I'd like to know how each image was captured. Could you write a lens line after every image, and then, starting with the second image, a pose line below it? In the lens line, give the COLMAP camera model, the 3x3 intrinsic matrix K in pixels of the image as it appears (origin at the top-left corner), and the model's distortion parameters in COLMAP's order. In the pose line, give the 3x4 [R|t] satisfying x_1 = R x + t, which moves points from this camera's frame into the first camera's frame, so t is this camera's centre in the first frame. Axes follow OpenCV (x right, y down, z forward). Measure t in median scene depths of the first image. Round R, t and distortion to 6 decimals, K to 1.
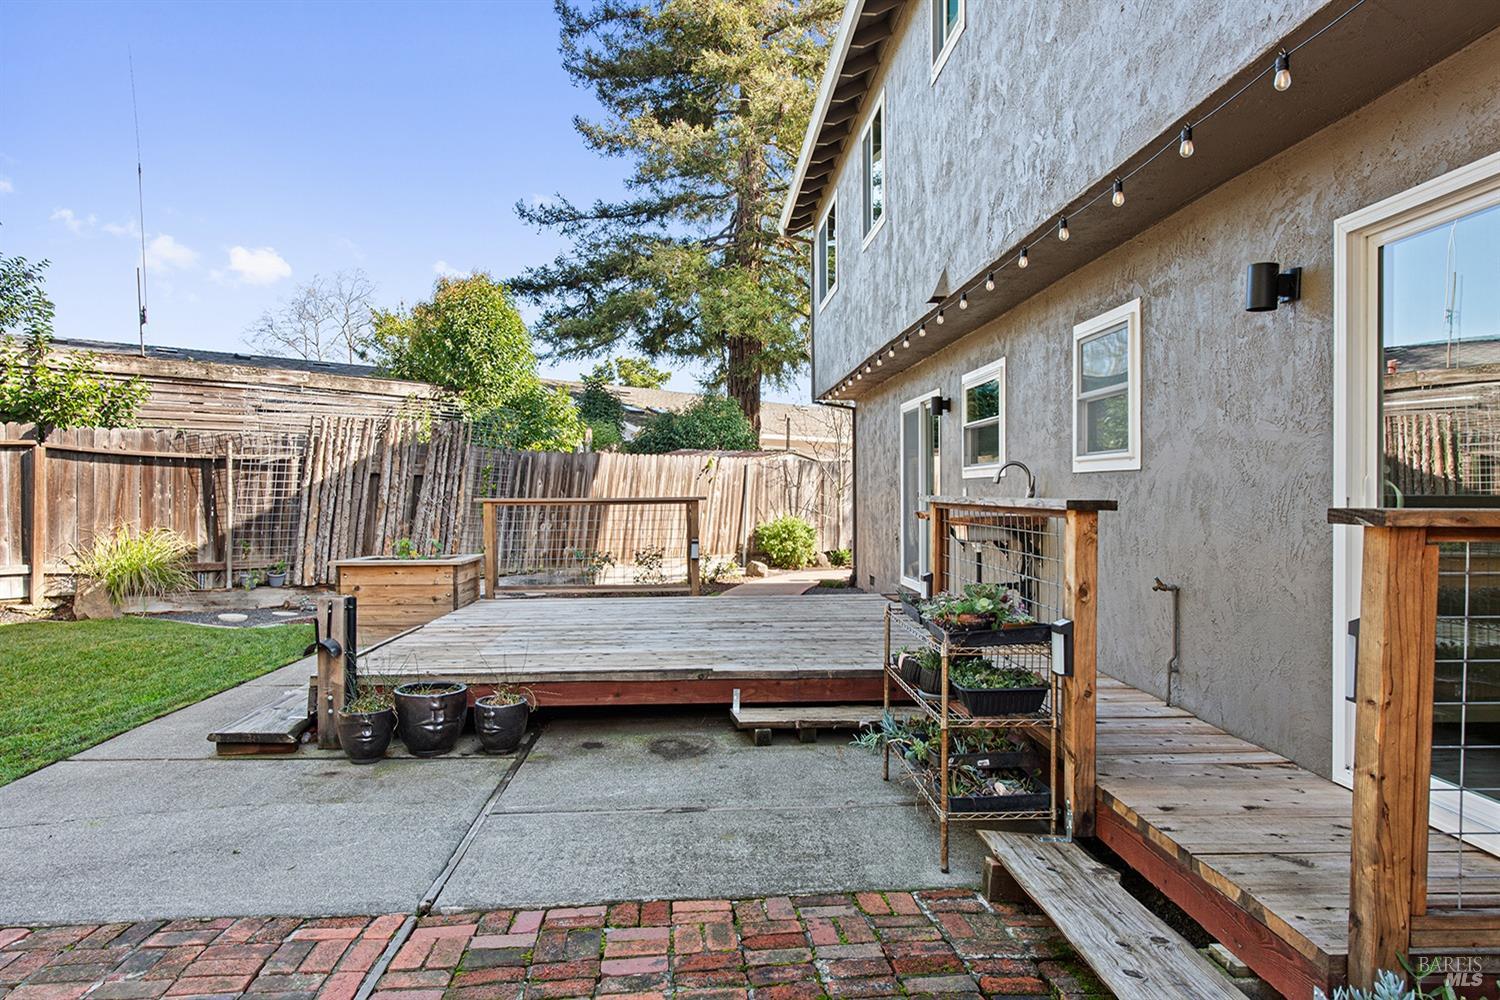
lens RADIAL K [[1030.3, 0, 749.2], [0, 1030.3, 501.2], [0, 0, 1]] dist [0.006140, 0.000818]
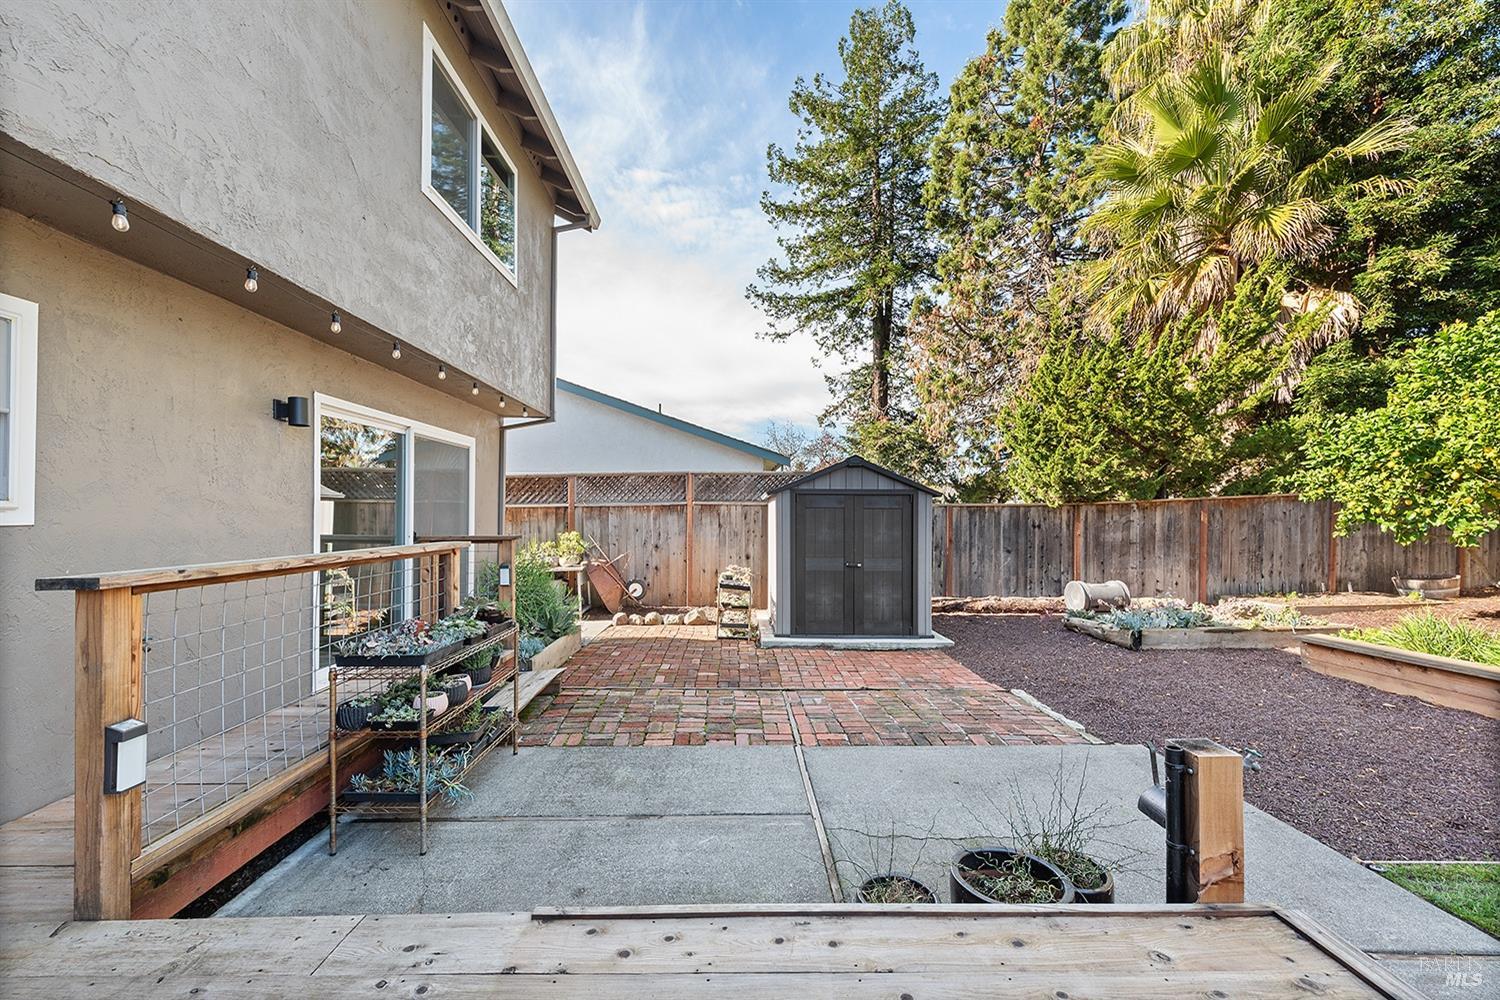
lens RADIAL K [[590.6, 0, 746.0], [0, 590.6, 509.8], [0, 0, 1]] dist [-0.016812, -0.000569]
pose [[-0.999533, -0.000463, 0.030554, -0.257178], [-0.000487, 1.000000, -0.000782, -0.063642], [-0.030554, -0.000796, -0.999533, 2.190247]]
